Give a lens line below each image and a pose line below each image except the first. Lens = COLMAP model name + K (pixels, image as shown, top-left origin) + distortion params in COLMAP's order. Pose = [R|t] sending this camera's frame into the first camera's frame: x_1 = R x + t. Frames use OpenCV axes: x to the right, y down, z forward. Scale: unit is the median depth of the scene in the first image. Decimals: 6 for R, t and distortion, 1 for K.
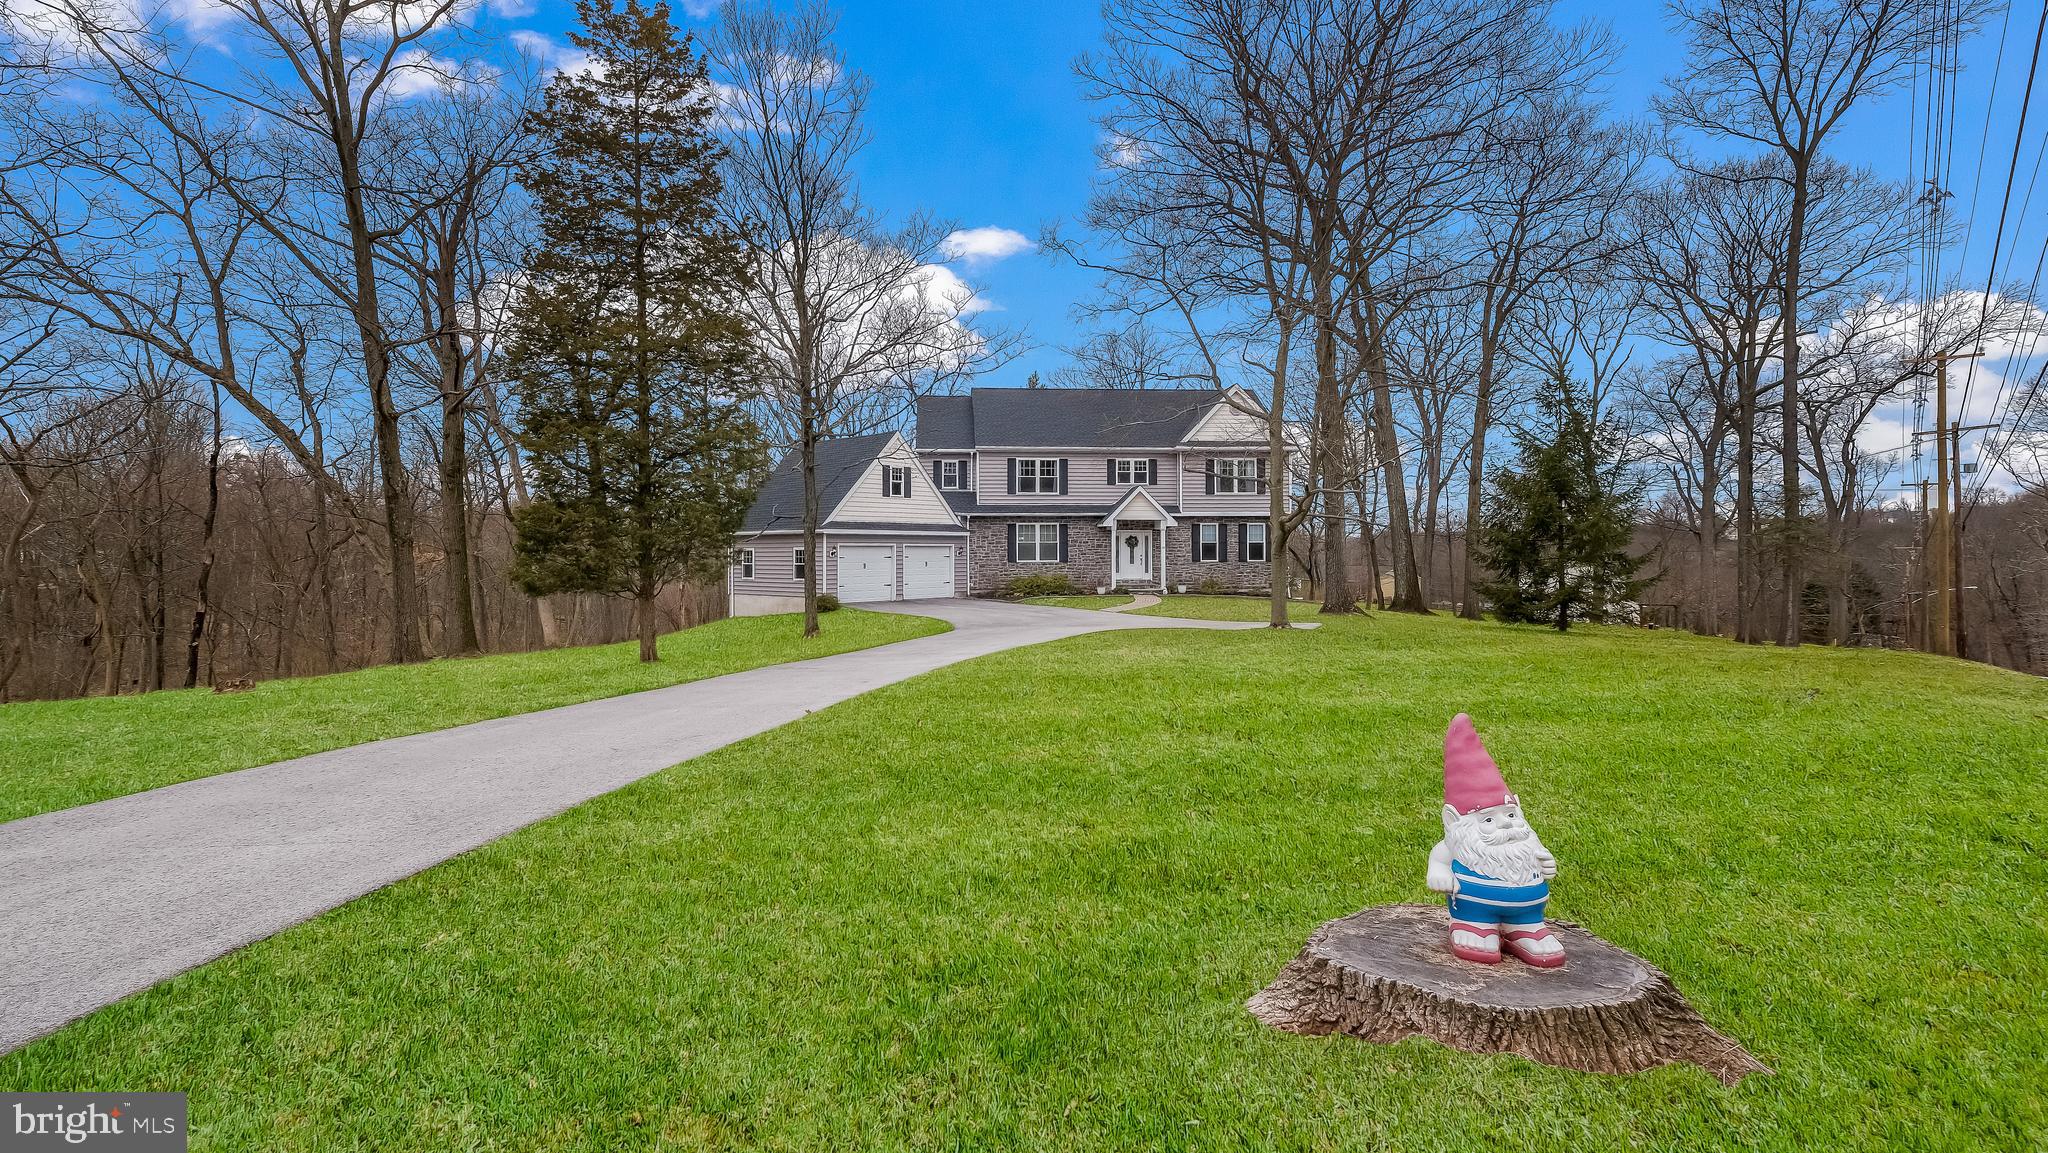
lens RADIAL K [[925.2, 0, 984.6], [0, 925.2, 540.7], [0, 0, 1]] dist [-0.005004, -0.001001]
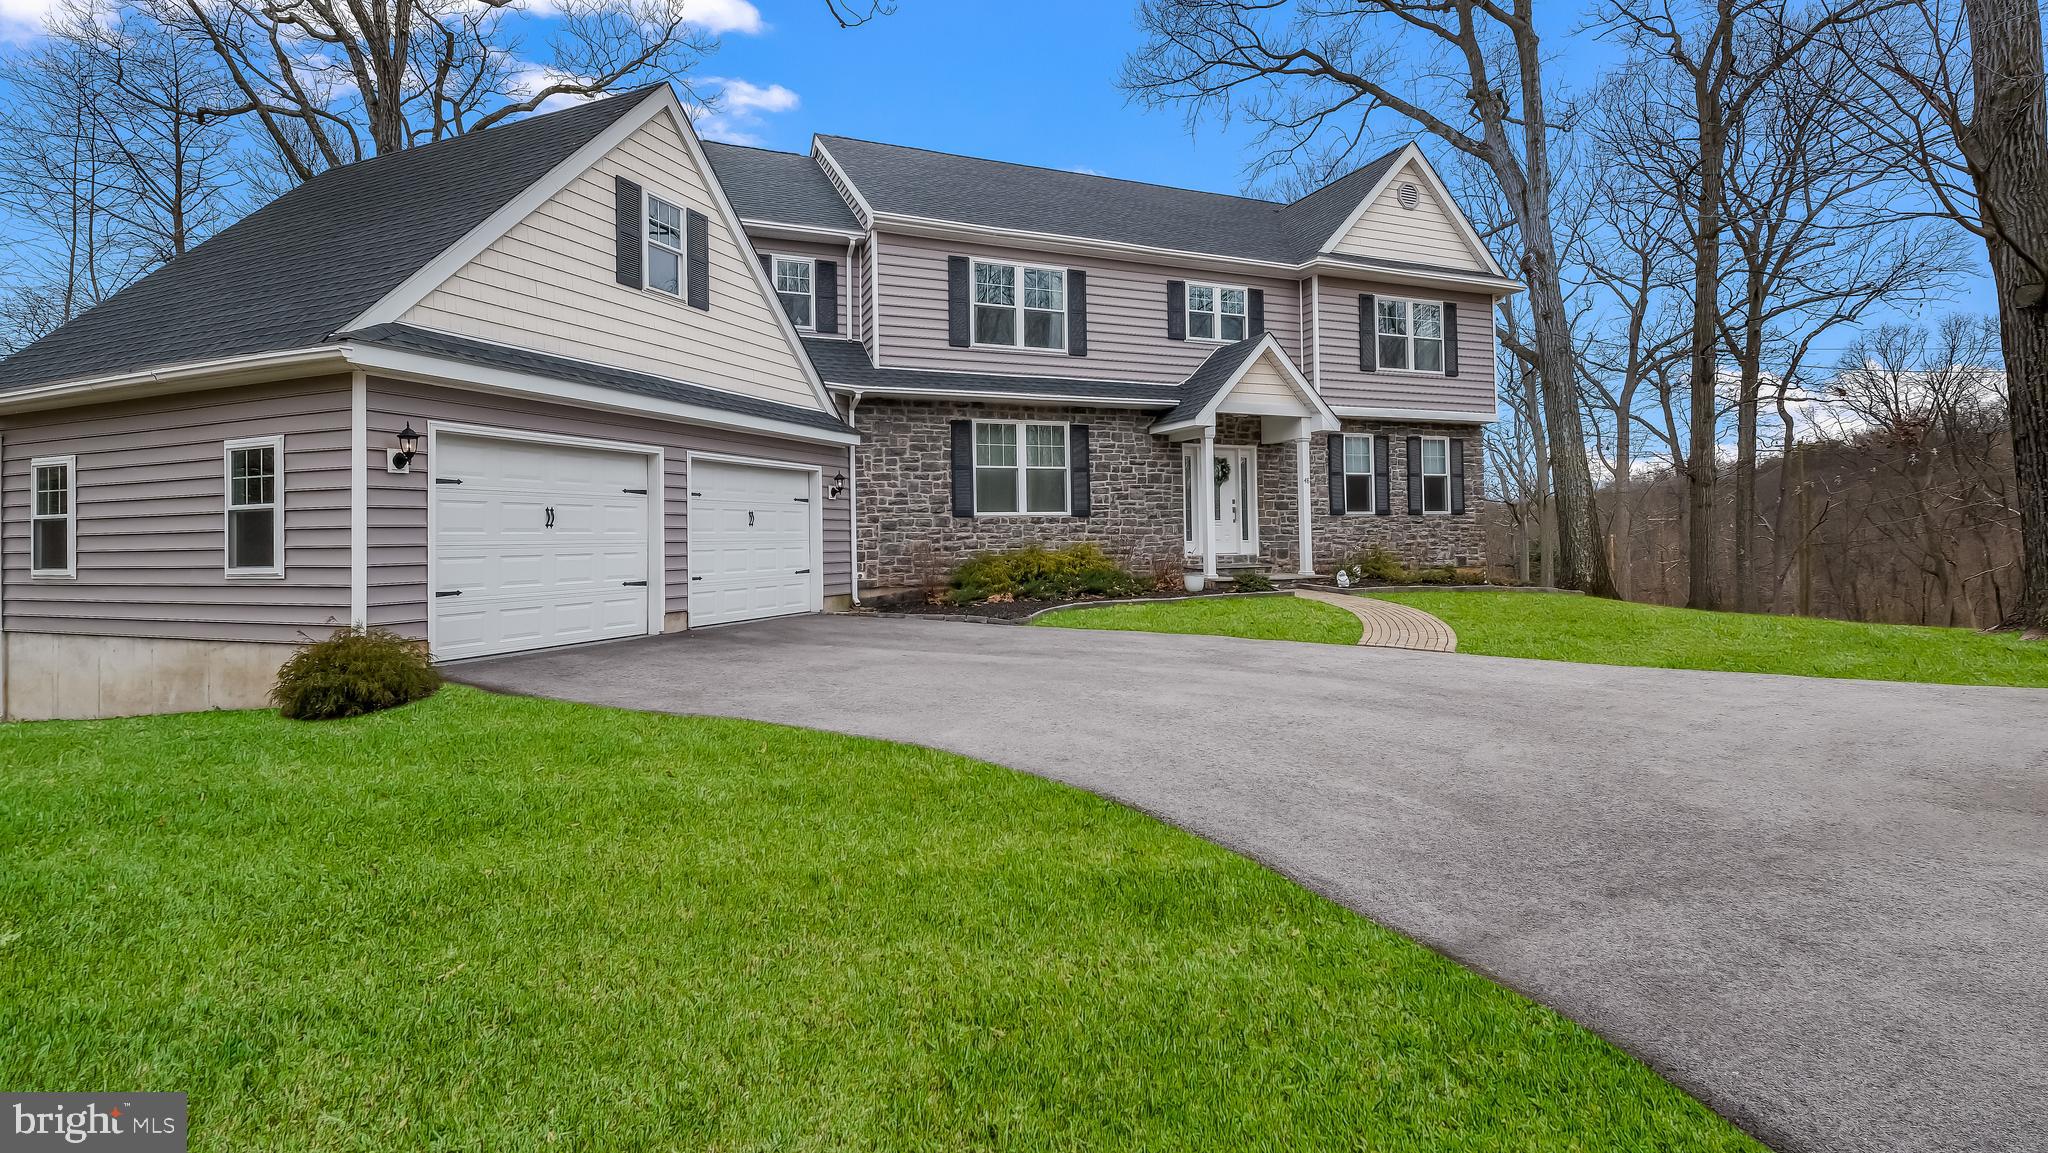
lens RADIAL K [[925.2, 0, 1018.3], [0, 925.2, 516.4], [0, 0, 1]] dist [-0.005004, -0.001001]
pose [[0.946111, -0.004026, 0.323819, -0.076134], [0.009886, 0.999816, -0.016453, 0.029683], [-0.323693, 0.018768, 0.945976, 0.615659]]
